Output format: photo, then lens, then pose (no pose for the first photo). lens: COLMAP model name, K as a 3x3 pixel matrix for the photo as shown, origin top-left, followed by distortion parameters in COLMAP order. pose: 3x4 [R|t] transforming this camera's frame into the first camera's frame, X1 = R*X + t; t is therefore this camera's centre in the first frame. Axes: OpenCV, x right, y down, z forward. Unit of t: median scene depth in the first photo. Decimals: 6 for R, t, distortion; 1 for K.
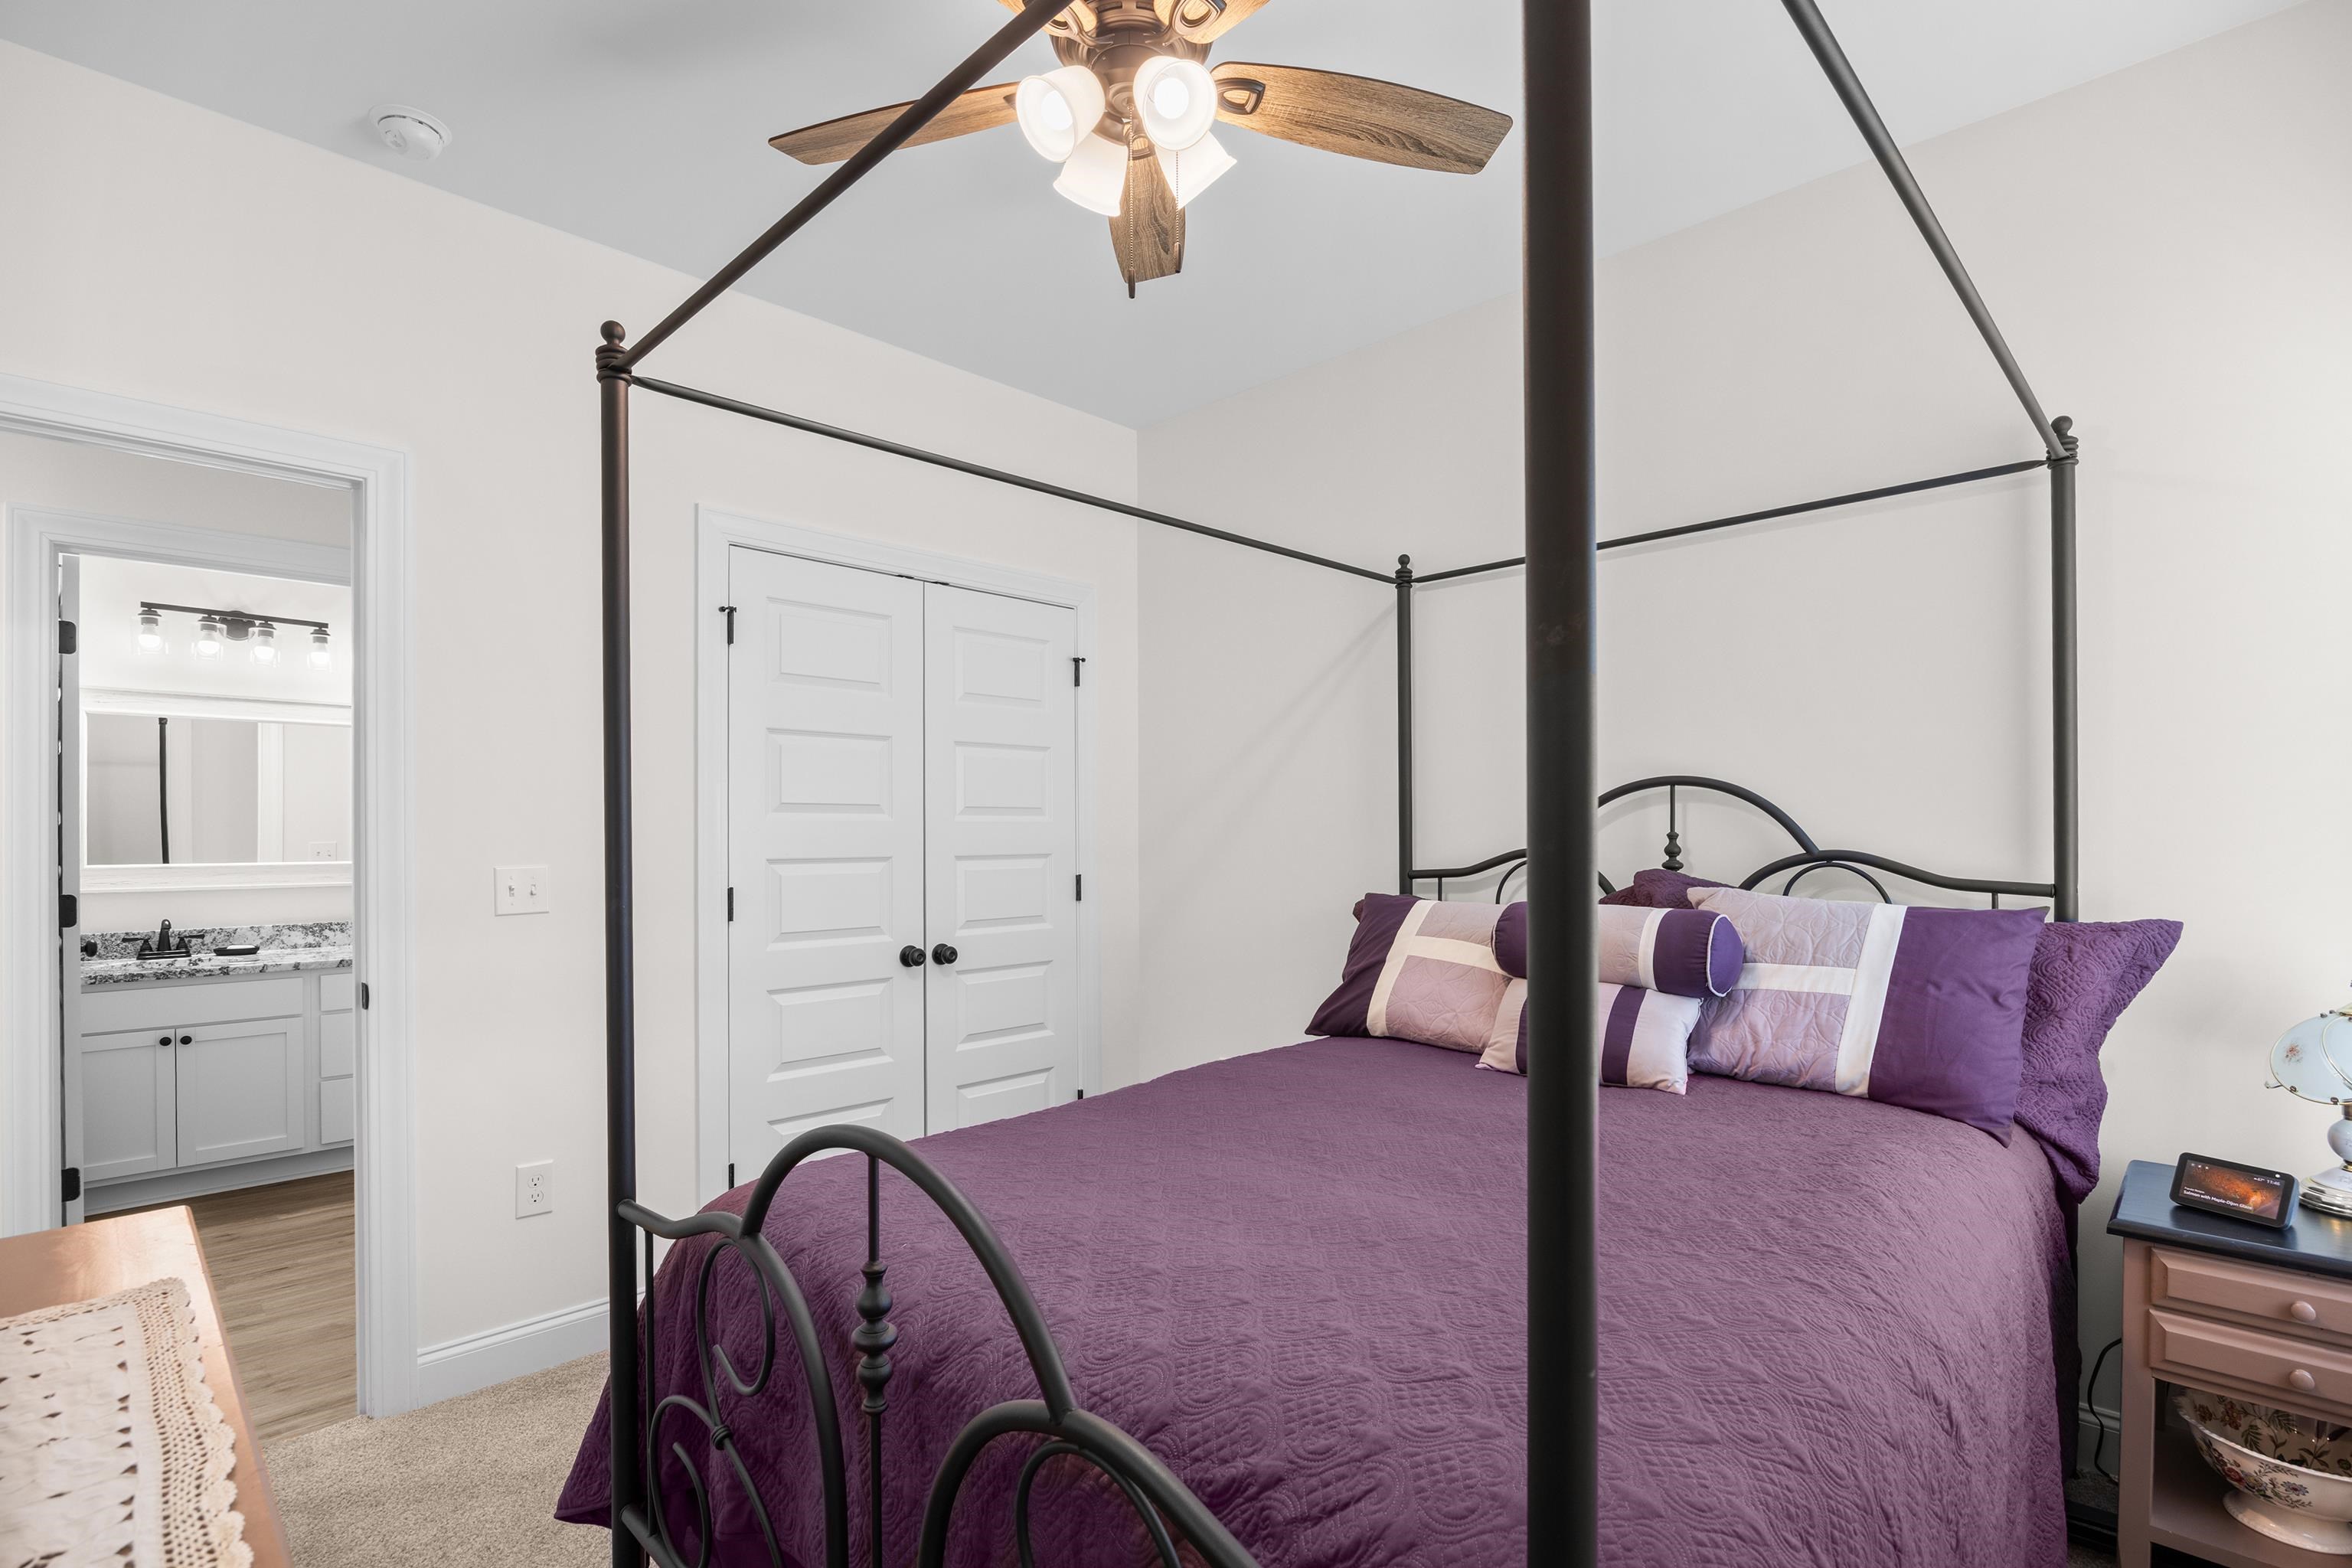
lens RADIAL K [[1103.0, 0, 1176.4], [0, 1103.0, 846.6], [0, 0, 1]] dist [0.002738, 0.000276]
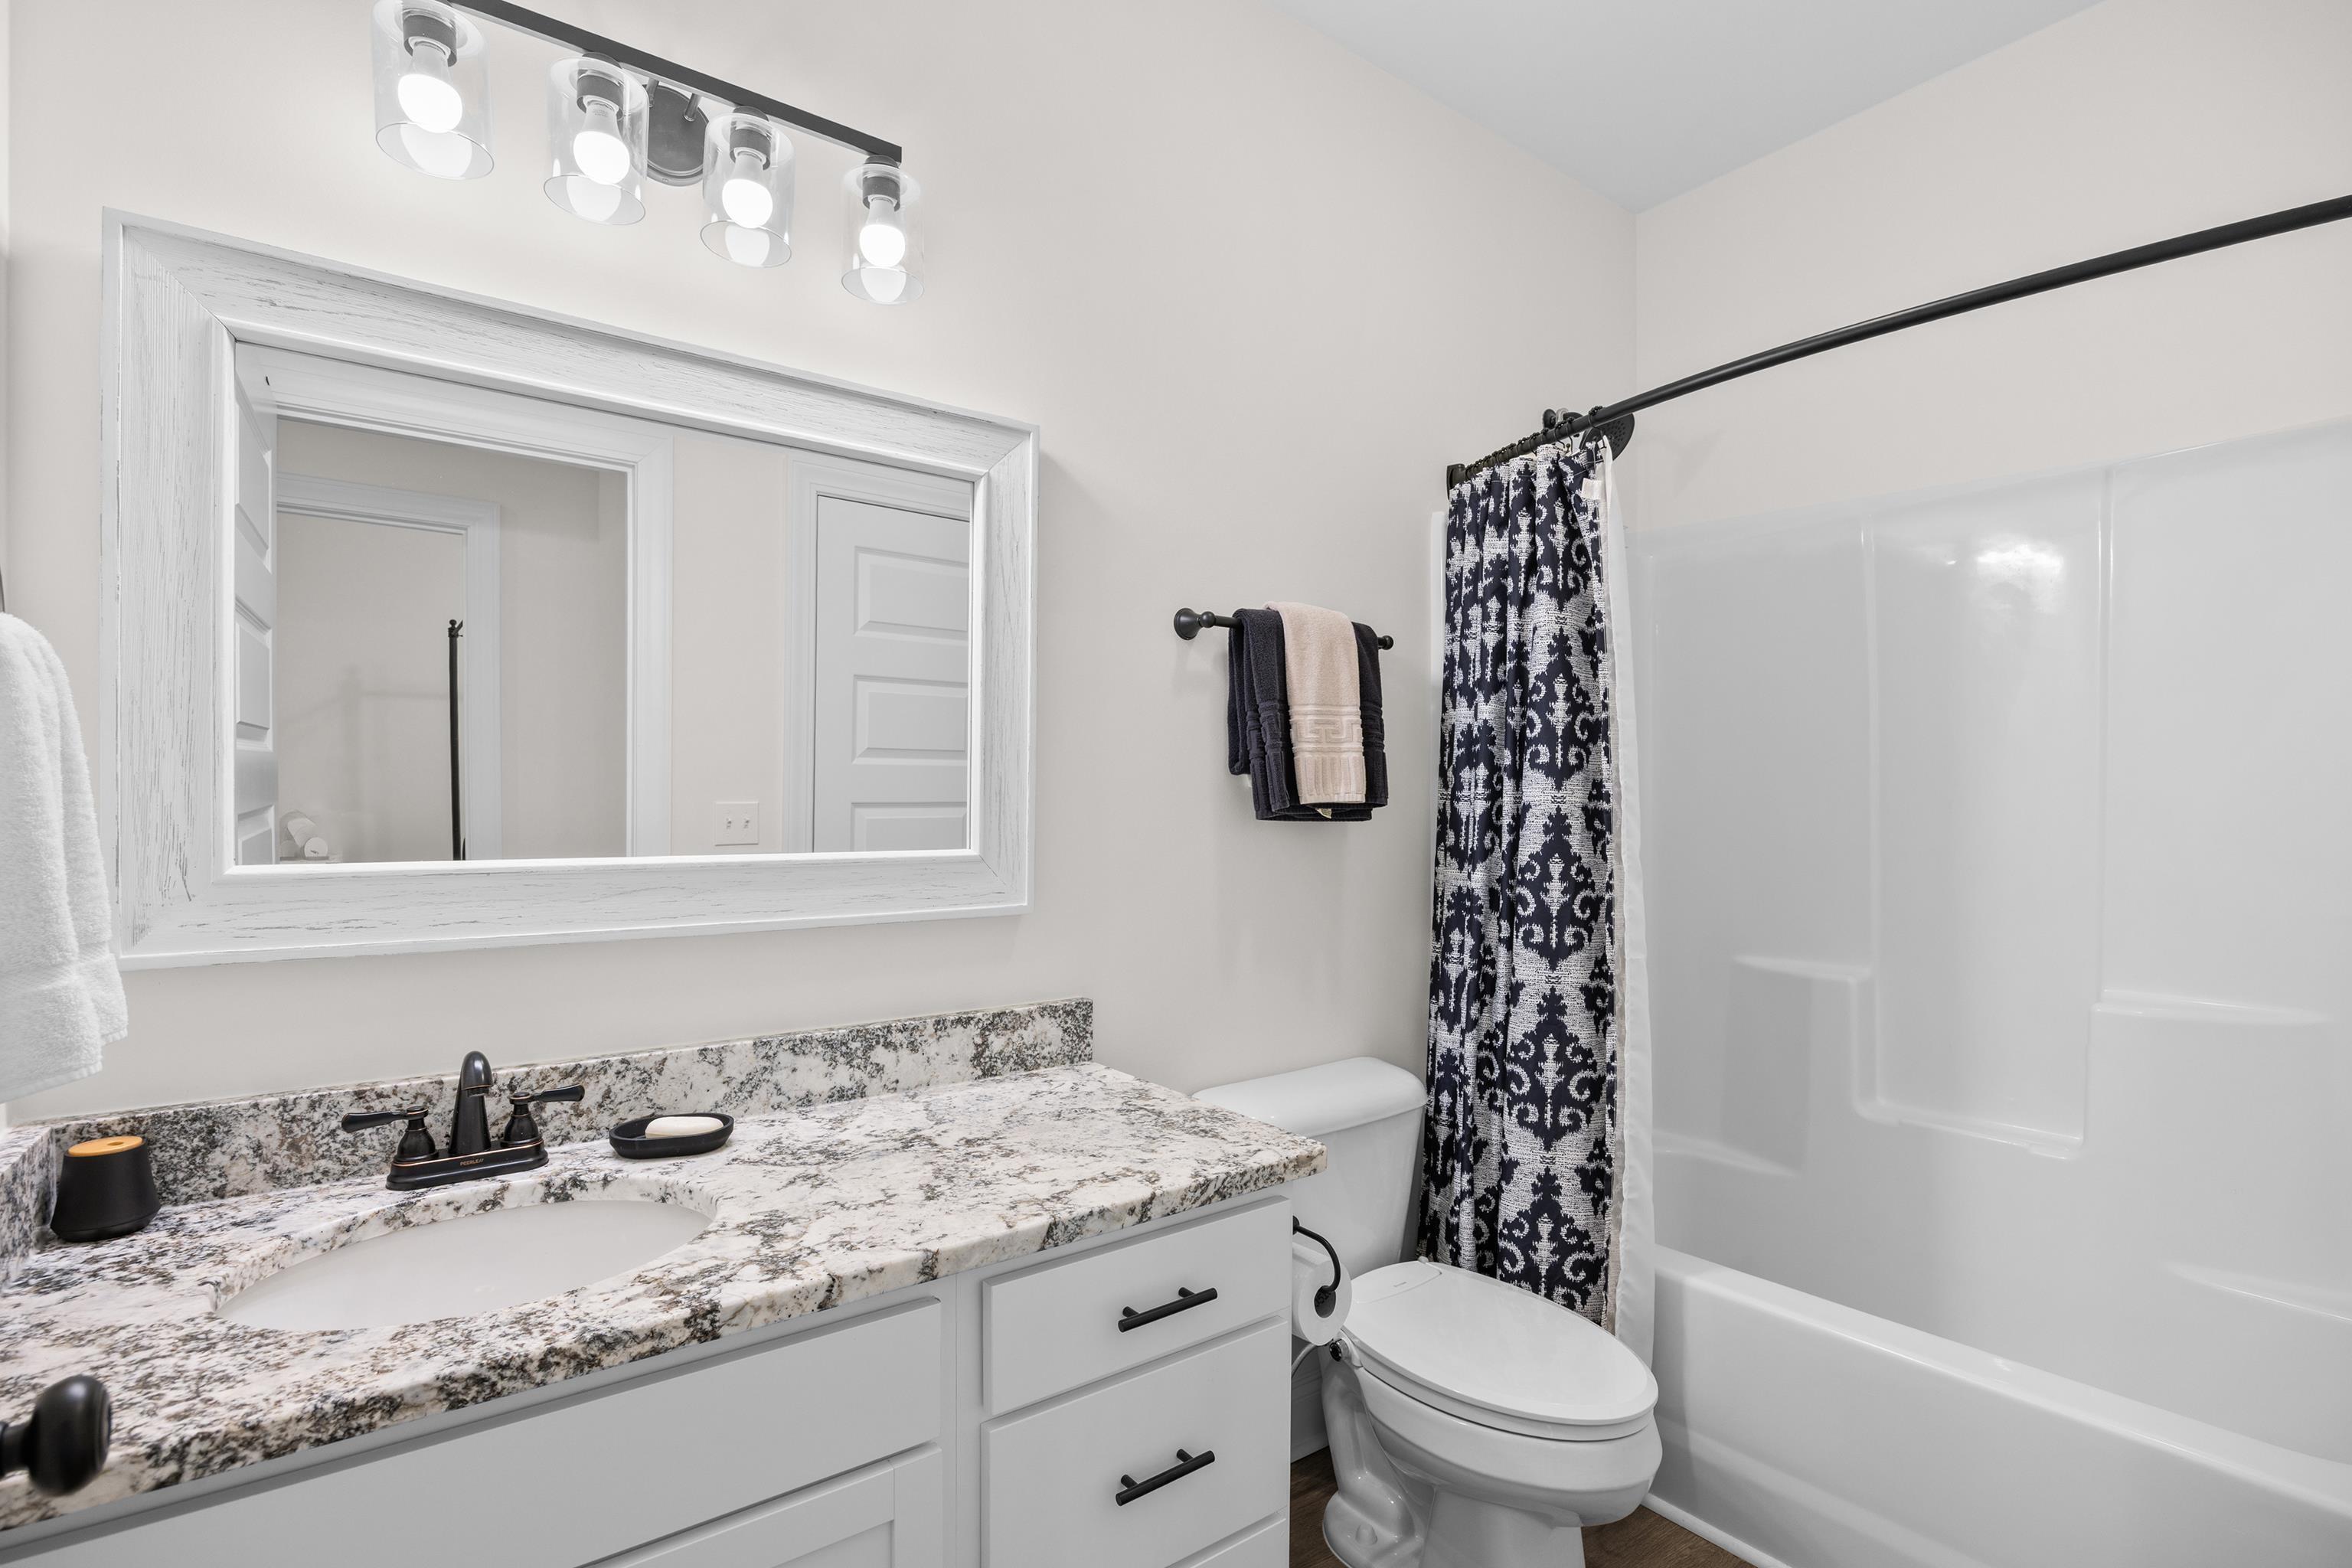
lens RADIAL K [[1103.0, 0, 1172.5], [0, 1103.0, 799.4], [0, 0, 1]] dist [0.002738, 0.000276]
pose [[0.987066, -0.018658, -0.159224, -0.656211], [0.013375, 0.999326, -0.034192, 0.011946], [0.159755, 0.031620, 0.986650, 0.708668]]
